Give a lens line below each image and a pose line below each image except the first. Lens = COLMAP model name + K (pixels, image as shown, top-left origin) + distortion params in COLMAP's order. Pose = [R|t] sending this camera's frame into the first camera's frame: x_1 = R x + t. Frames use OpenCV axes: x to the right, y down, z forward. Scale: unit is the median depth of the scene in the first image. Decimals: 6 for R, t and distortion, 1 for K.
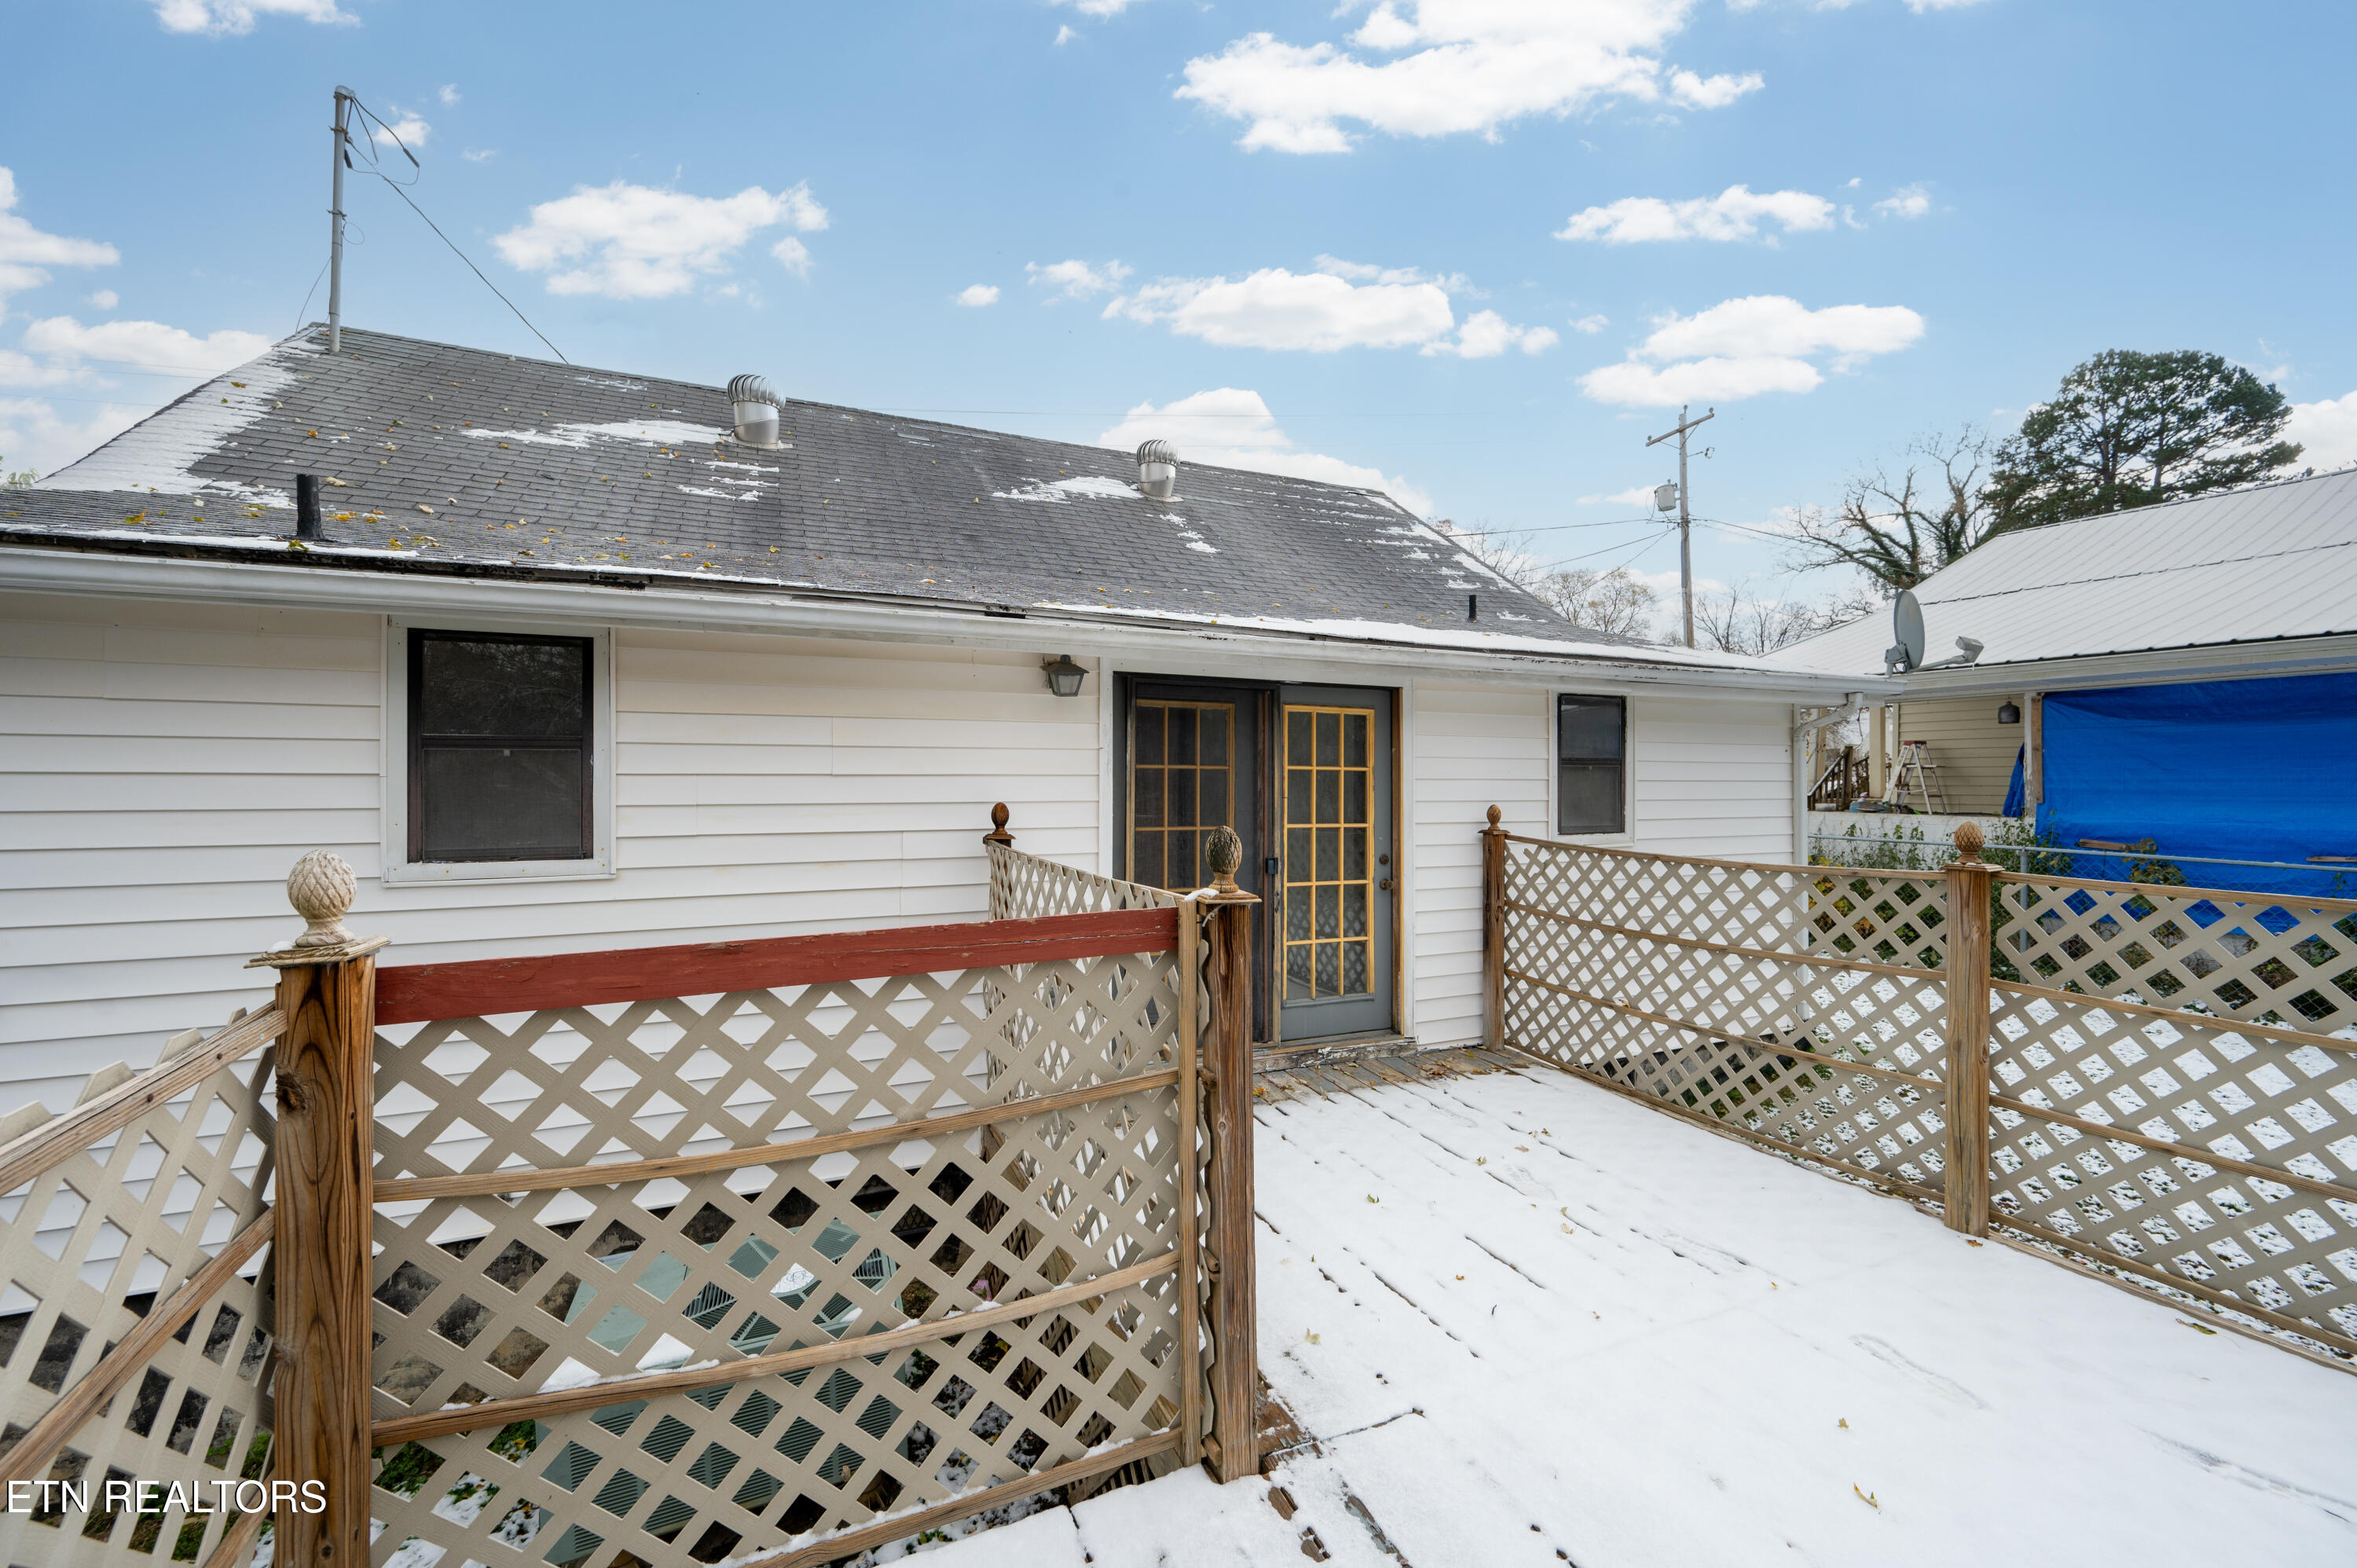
lens RADIAL K [[947.3, 0, 1185.7], [0, 947.3, 790.5], [0, 0, 1]] dist [-0.002559, 0.000834]
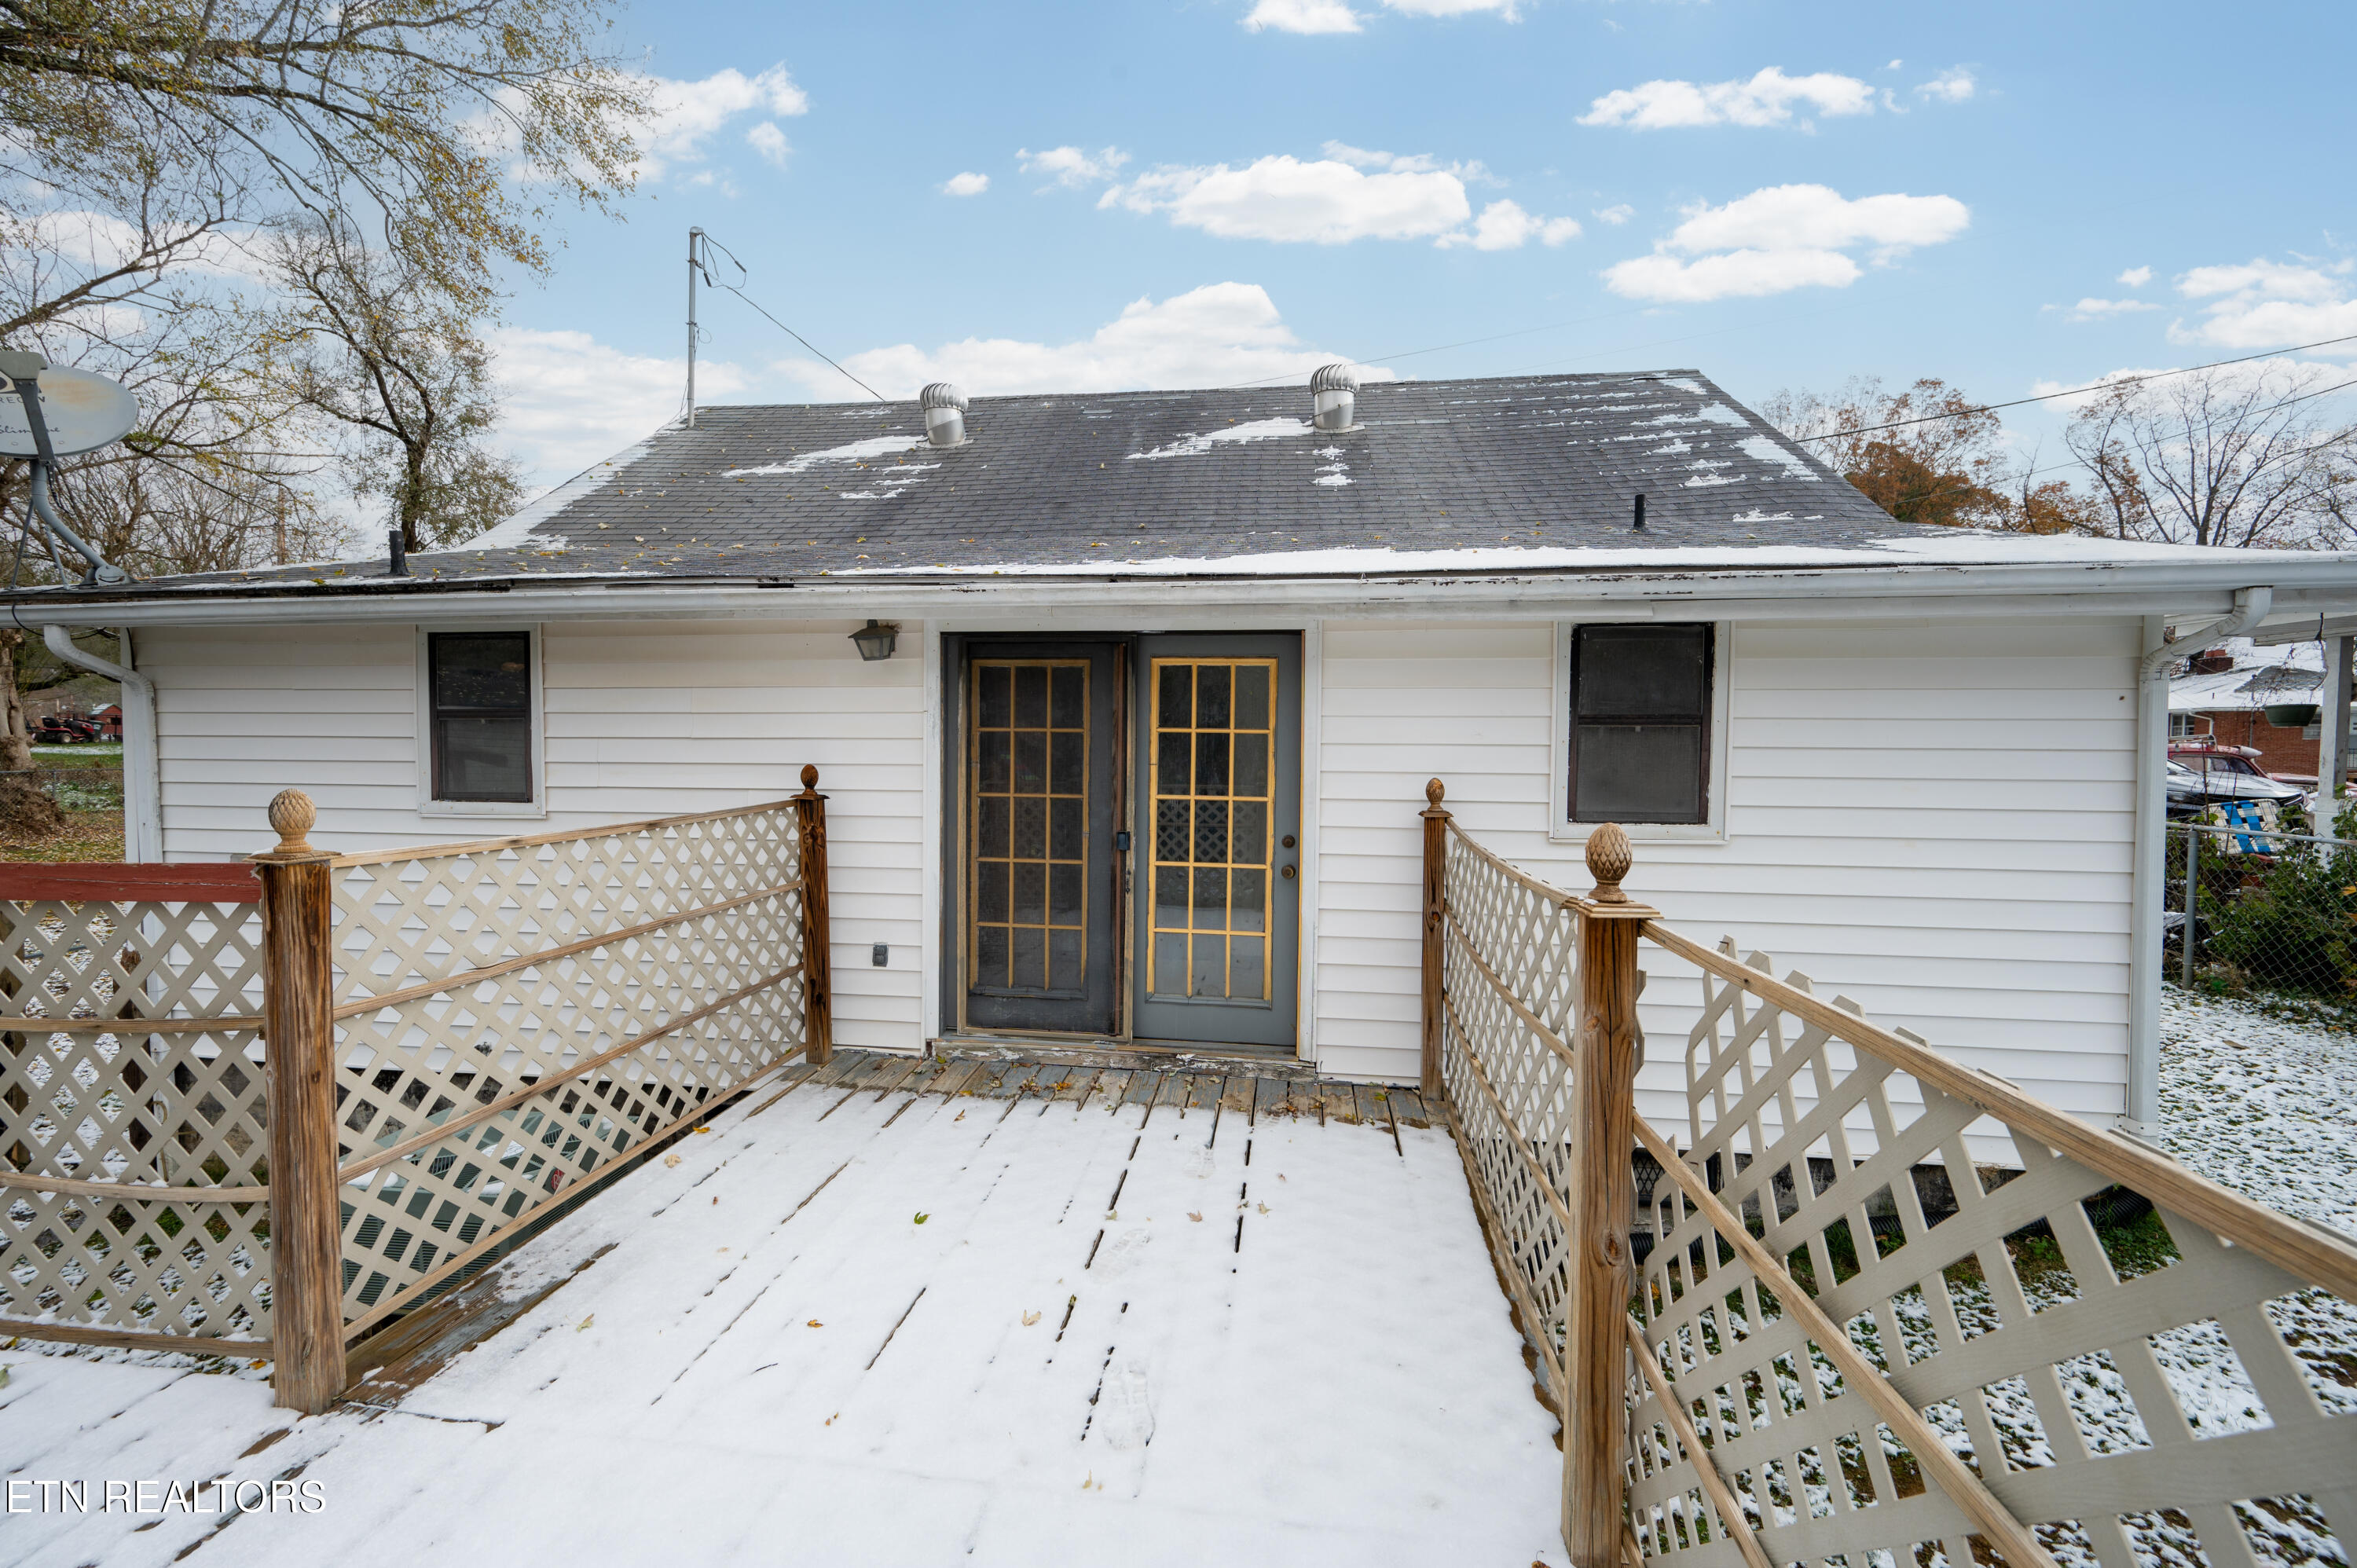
lens RADIAL K [[947.3, 0, 1170.7], [0, 947.3, 786.5], [0, 0, 1]] dist [-0.002559, 0.000834]
pose [[0.850309, 0.027264, -0.525576, 0.587619], [-0.009273, 0.999278, 0.036836, -0.004456], [0.526201, -0.026449, 0.849949, 0.265098]]
